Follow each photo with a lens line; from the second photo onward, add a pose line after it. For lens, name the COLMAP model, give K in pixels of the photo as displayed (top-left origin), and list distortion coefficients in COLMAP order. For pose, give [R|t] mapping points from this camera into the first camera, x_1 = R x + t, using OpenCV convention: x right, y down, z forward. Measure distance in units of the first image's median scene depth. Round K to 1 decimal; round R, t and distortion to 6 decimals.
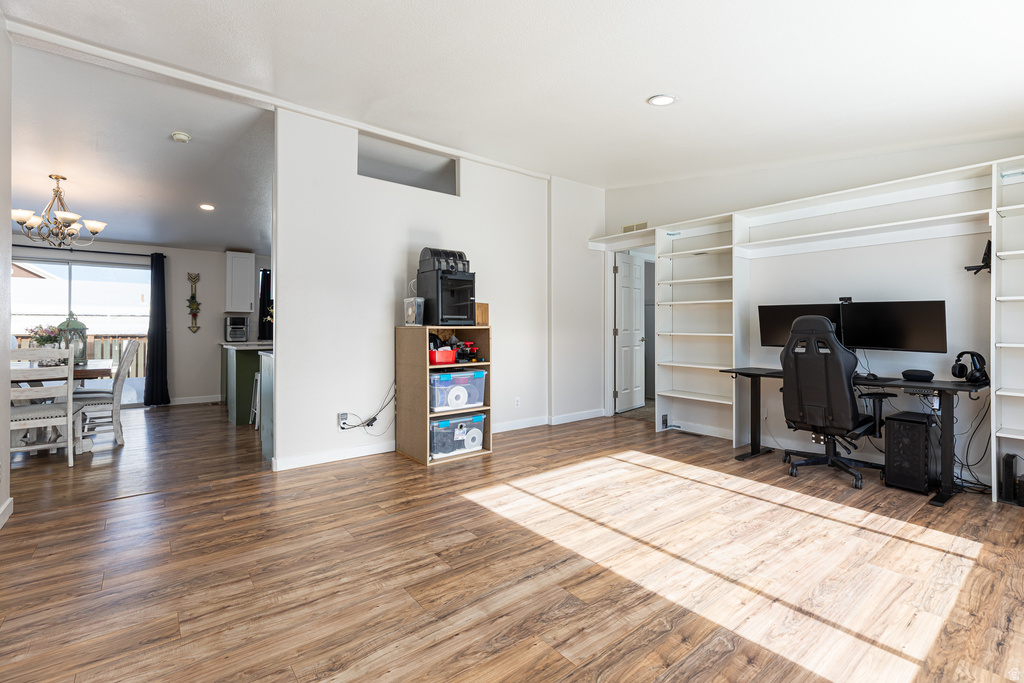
lens RADIAL K [[464.6, 0, 513.3], [0, 464.6, 337.8], [0, 0, 1]] dist [0.000311, -0.001987]
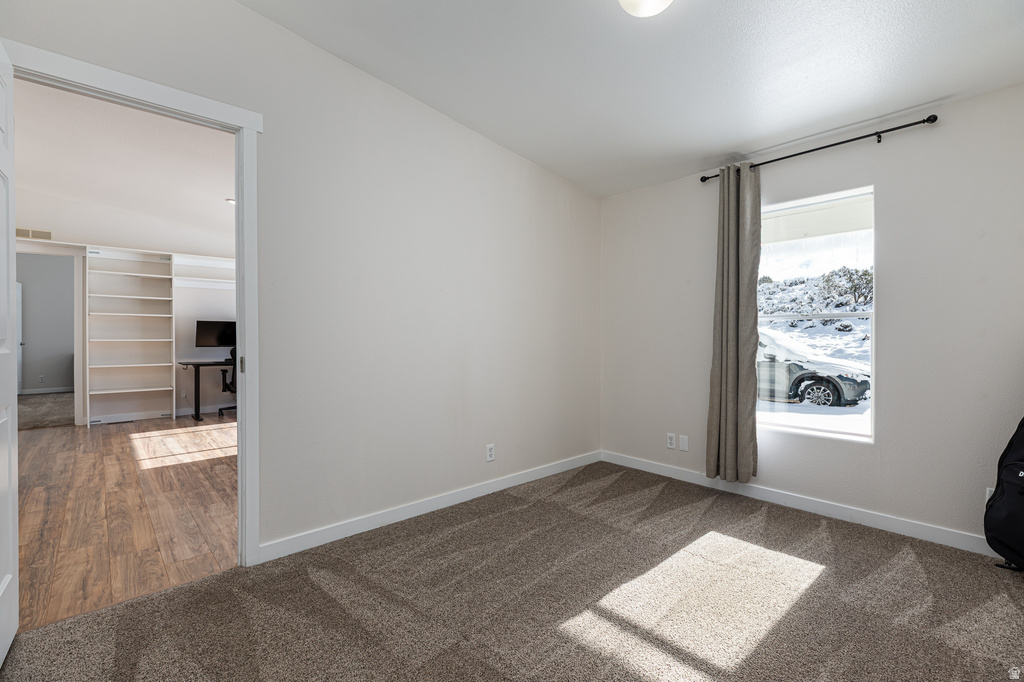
lens RADIAL K [[464.6, 0, 513.7], [0, 464.6, 338.0], [0, 0, 1]] dist [0.000311, -0.001987]
pose [[-0.045087, -0.011360, 0.998918, -0.979598], [0.024271, 0.999628, 0.012464, -0.004255], [-0.998688, 0.024806, -0.044795, 0.035979]]
